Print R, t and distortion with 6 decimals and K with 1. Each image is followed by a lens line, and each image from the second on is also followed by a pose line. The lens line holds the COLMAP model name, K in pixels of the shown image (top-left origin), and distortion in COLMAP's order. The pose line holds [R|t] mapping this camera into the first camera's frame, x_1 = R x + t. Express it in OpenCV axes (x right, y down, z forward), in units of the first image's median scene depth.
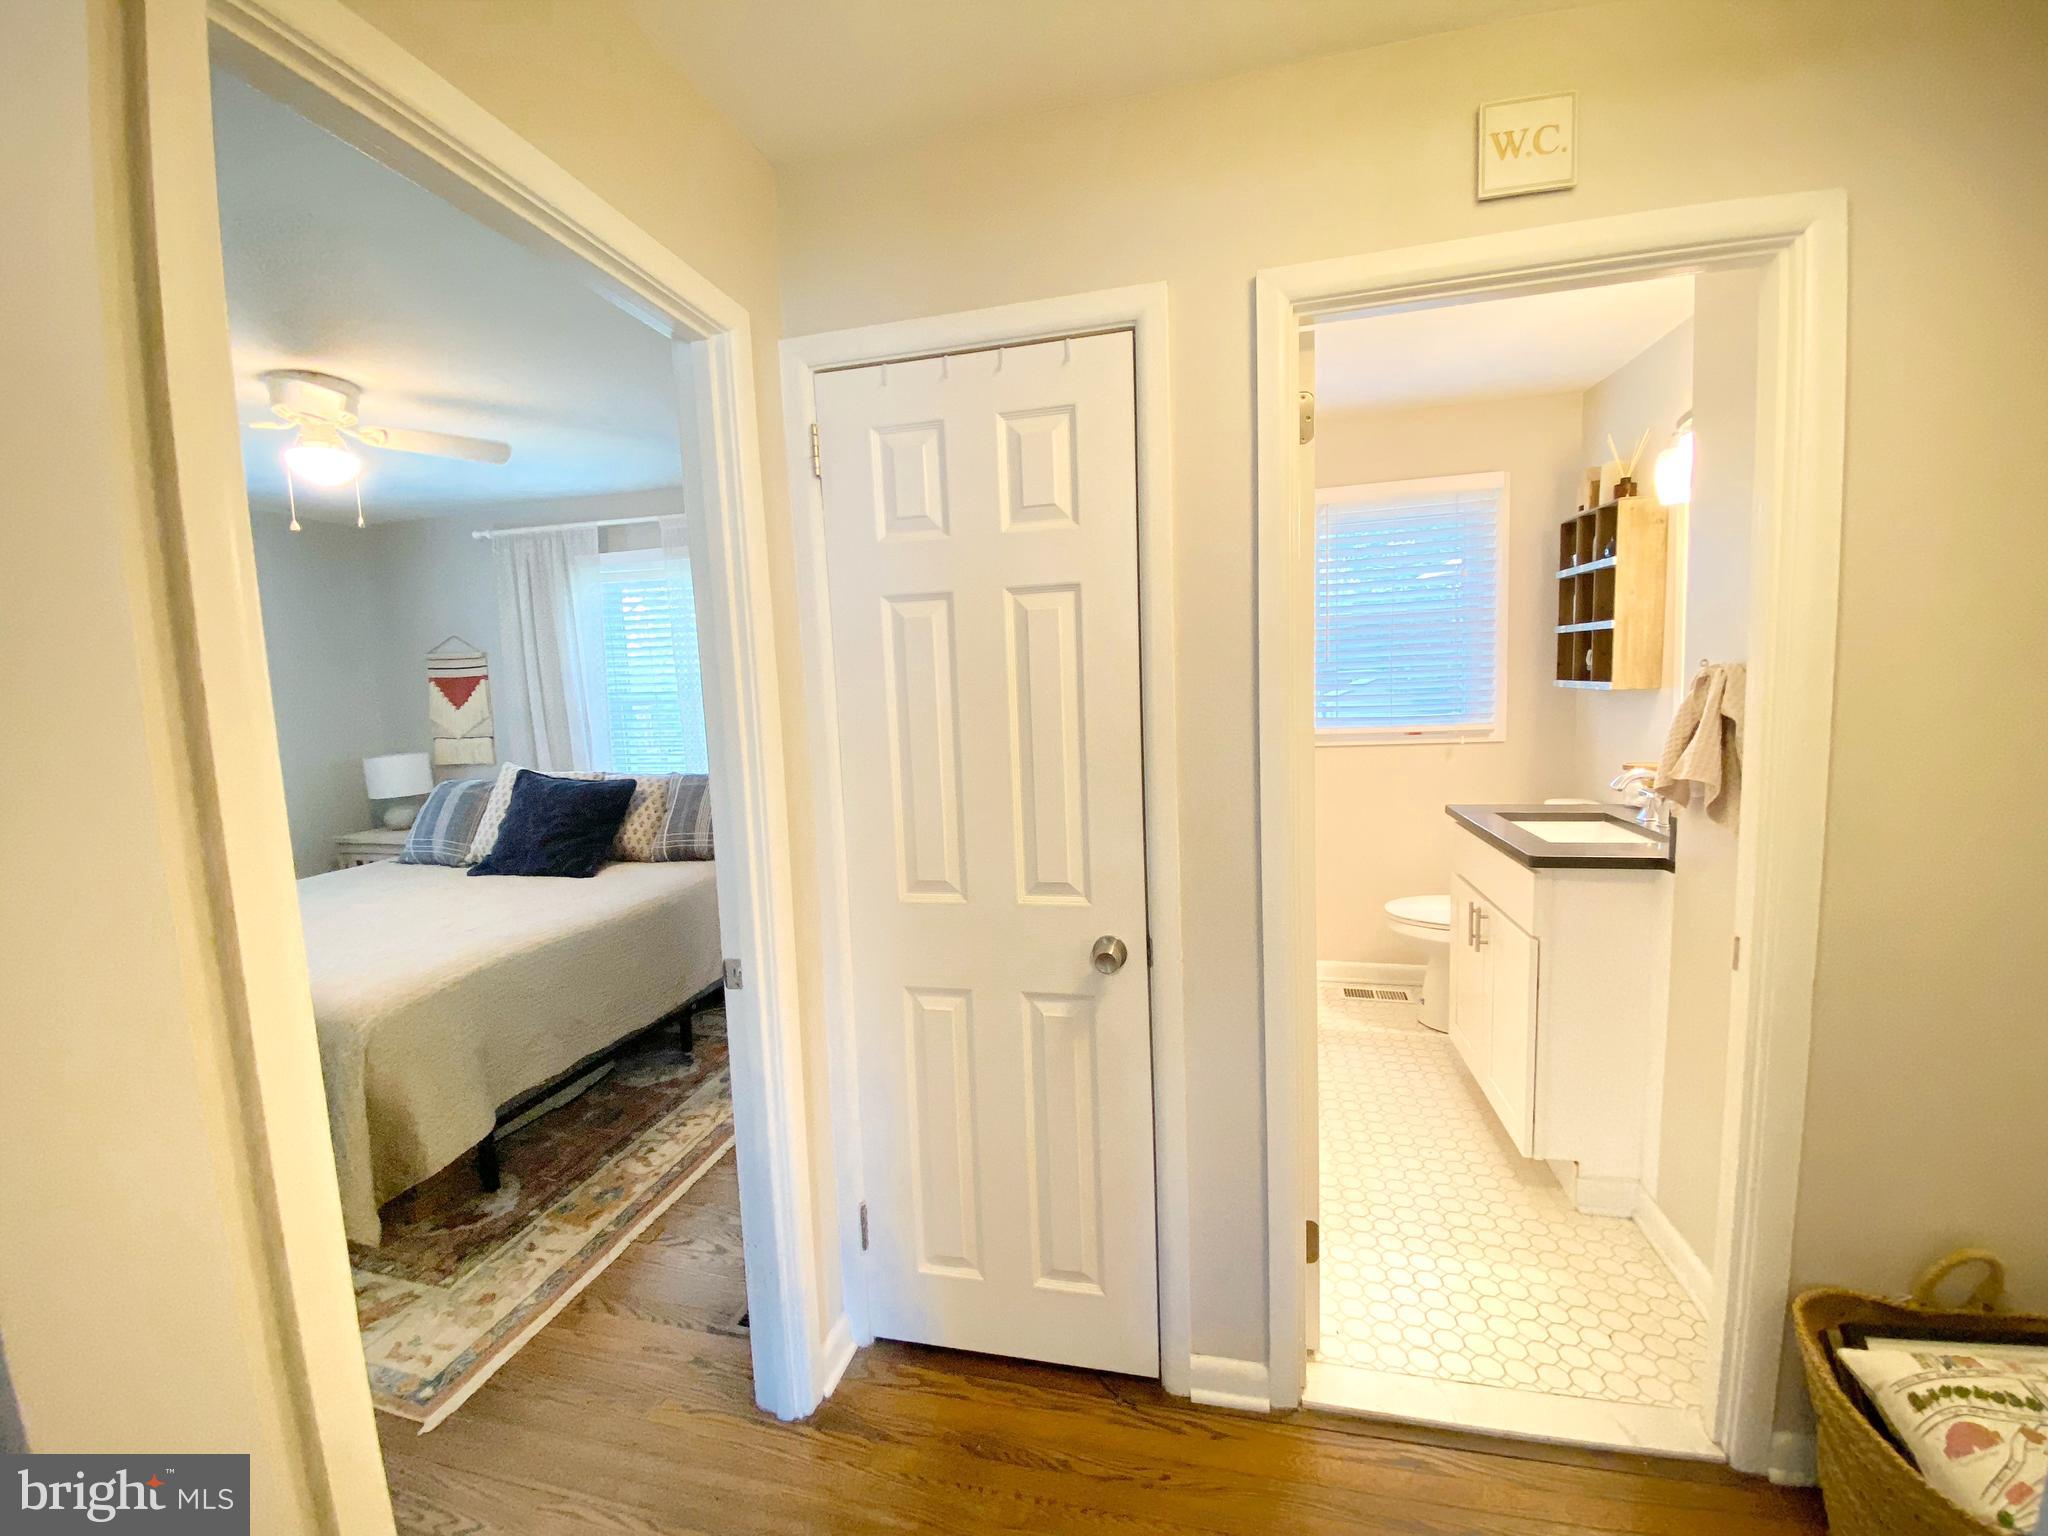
lens RADIAL K [[826.1, 0, 1020.2], [0, 826.1, 765.4], [0, 0, 1]] dist [0.015133, -0.013530]
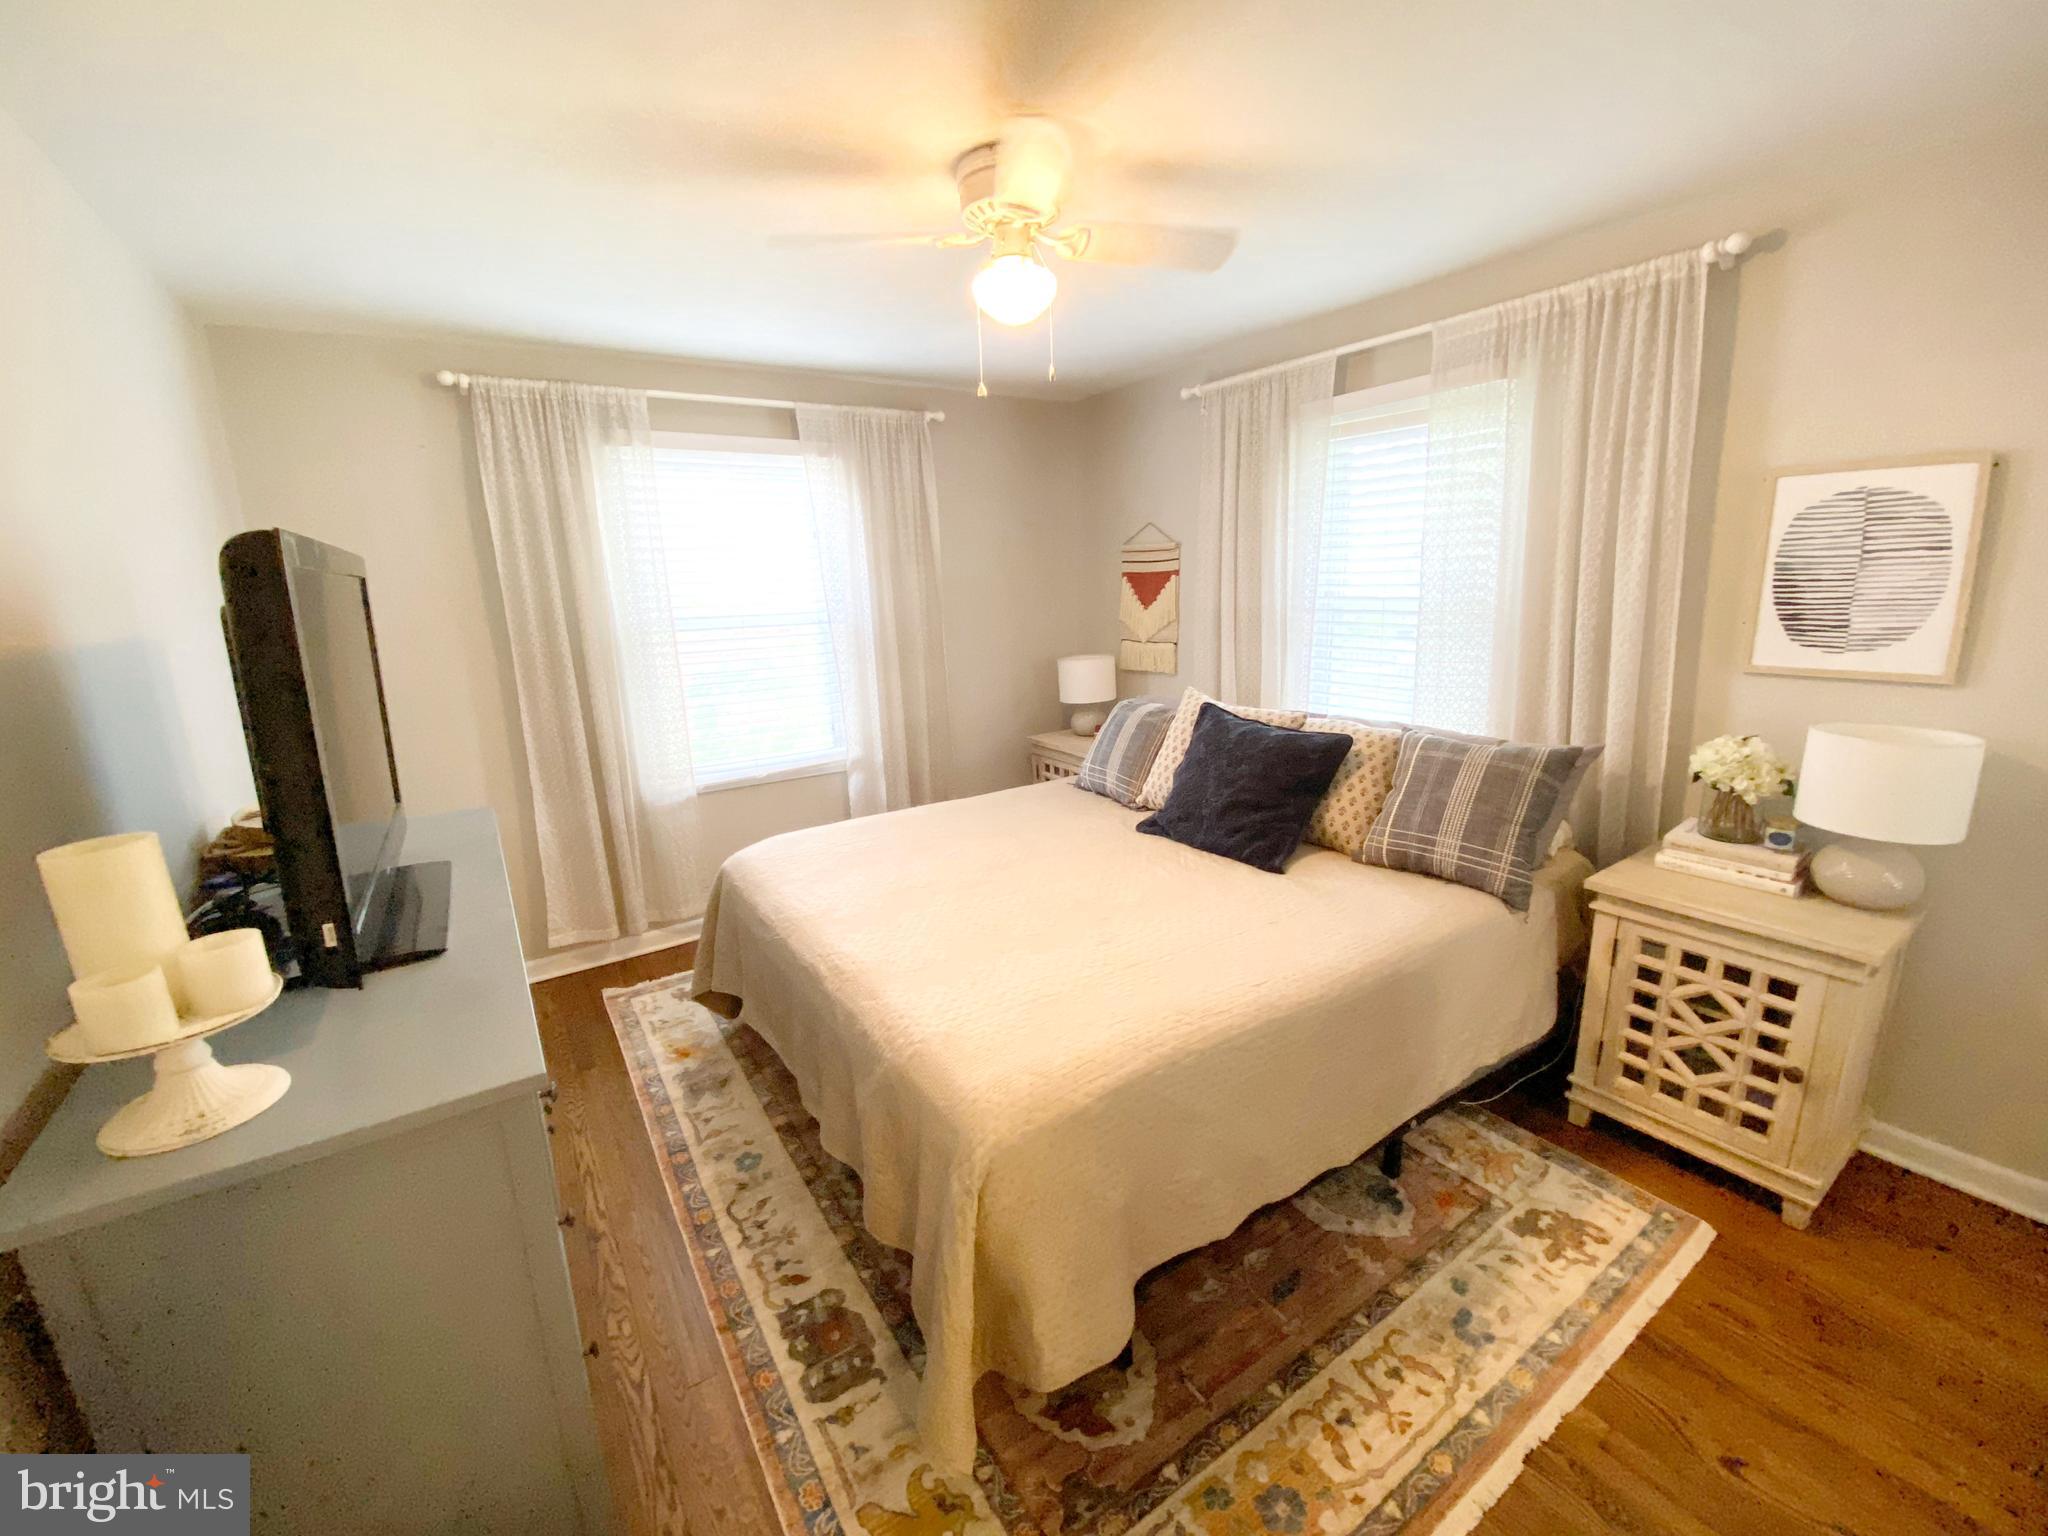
lens RADIAL K [[826.1, 0, 1021.2], [0, 826.1, 769.1], [0, 0, 1]] dist [0.015133, -0.013530]
pose [[0.737165, 0.167401, -0.654649, -0.247324], [-0.065279, 0.981938, 0.177586, -0.069058], [0.672552, -0.088175, 0.734778, 0.360457]]
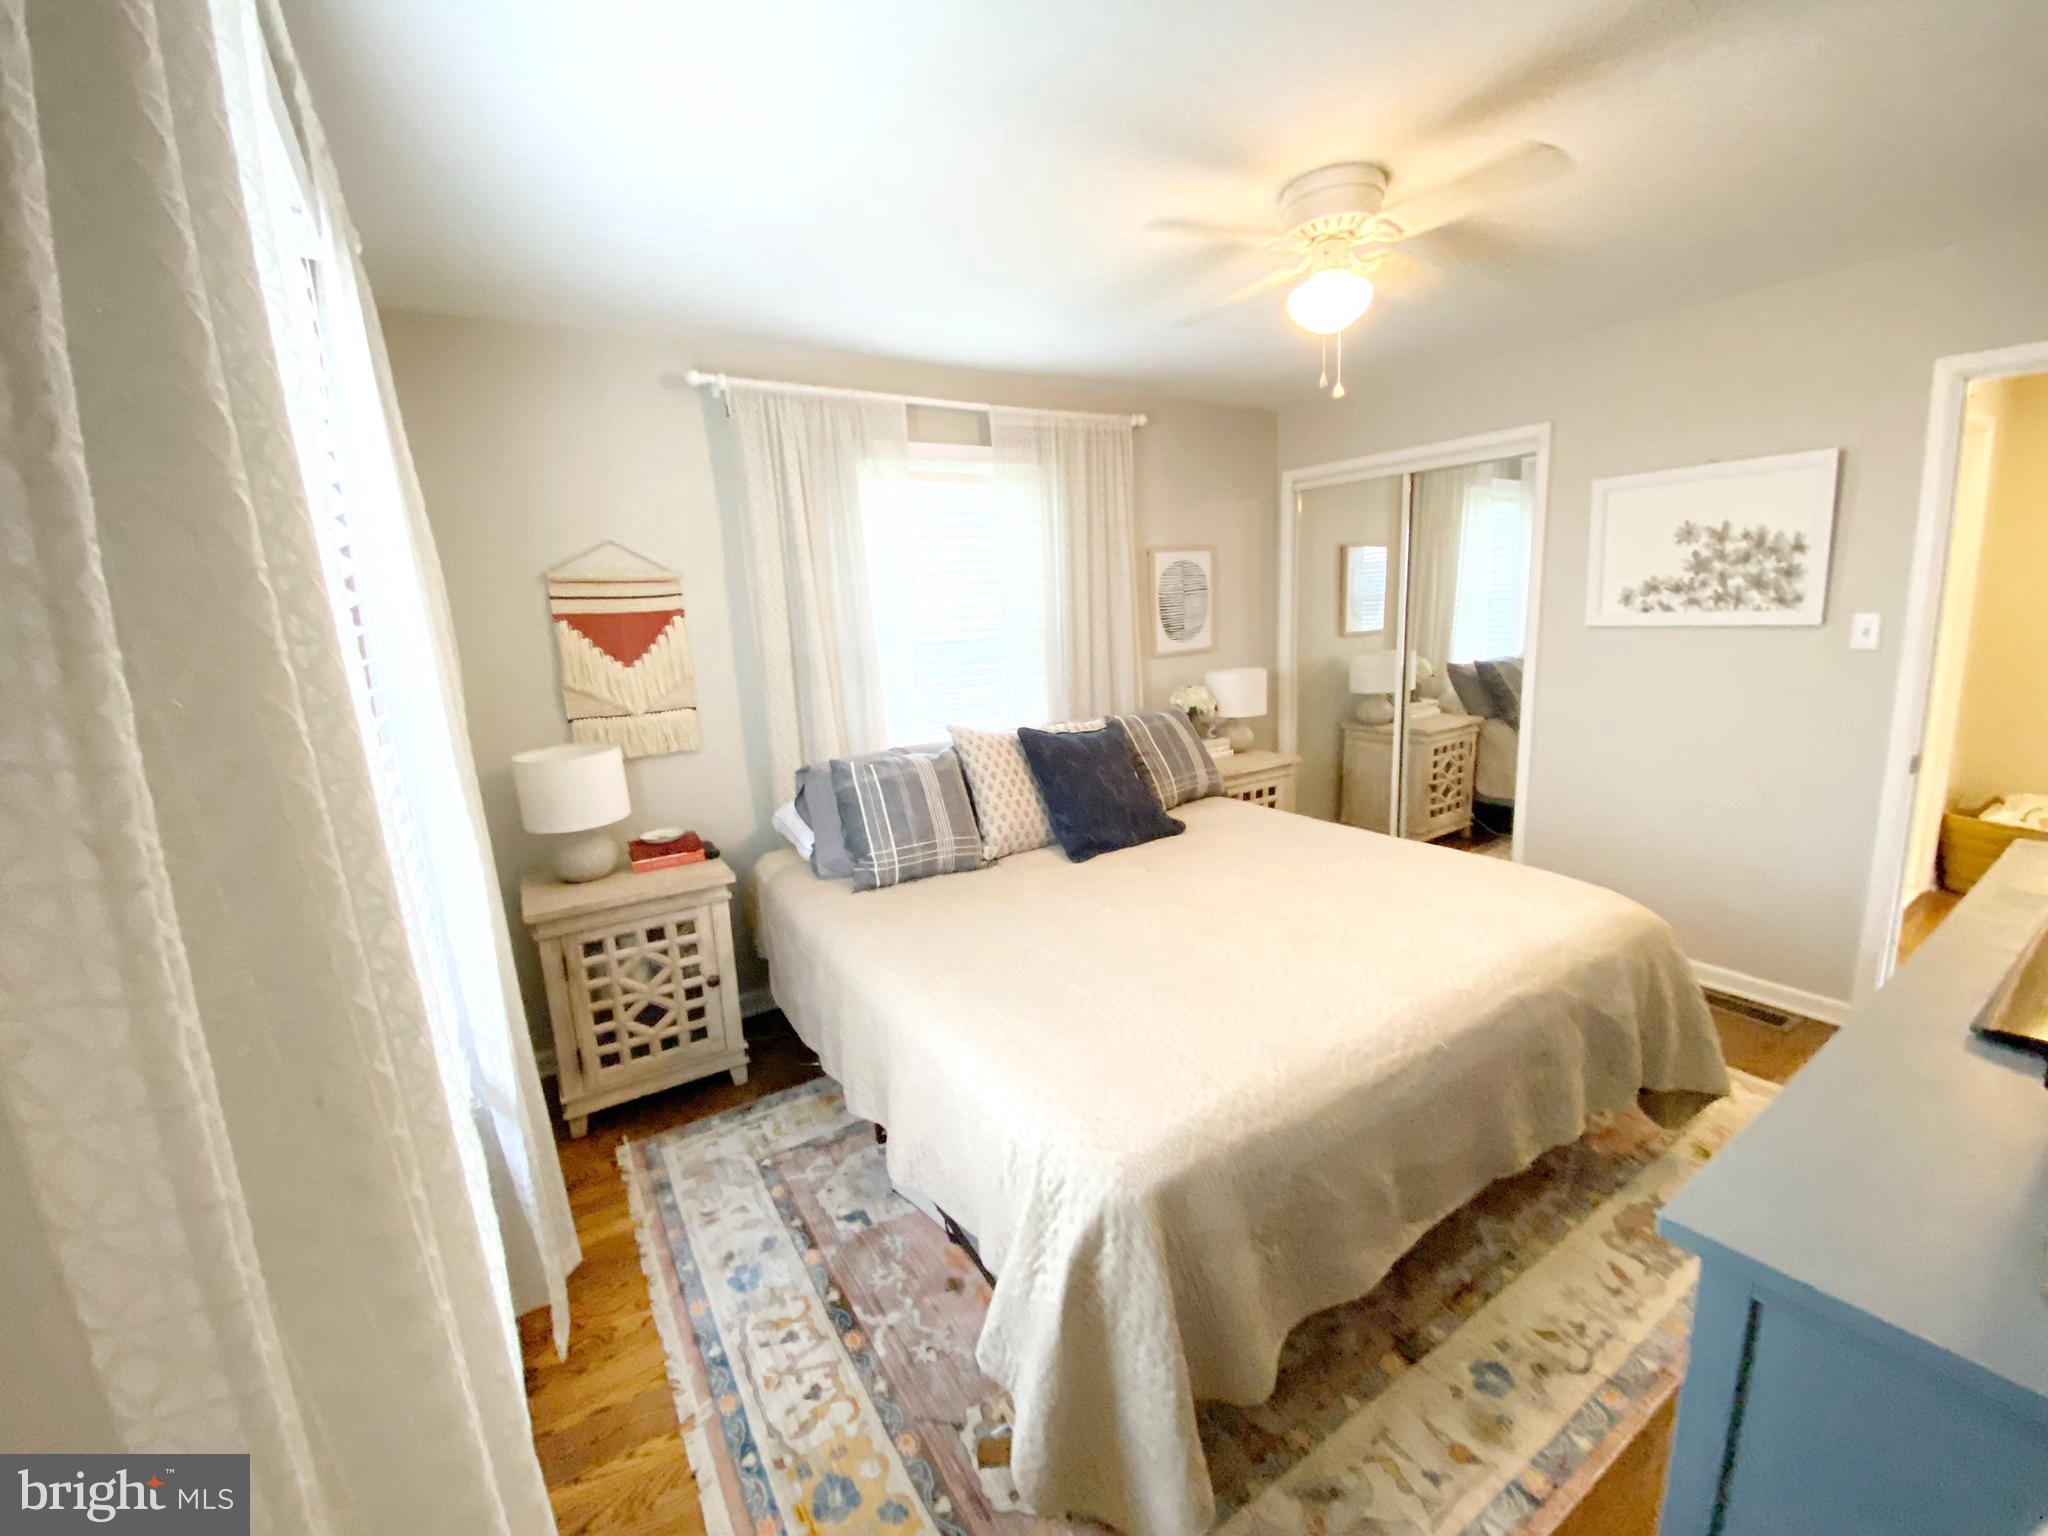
lens RADIAL K [[826.1, 0, 1028.2], [0, 826.1, 763.5], [0, 0, 1]] dist [0.015133, -0.013530]
pose [[0.687324, -0.129070, 0.714791, -1.303479], [0.102285, 0.991478, 0.080676, -0.025475], [-0.719113, 0.017662, 0.694669, 0.543060]]
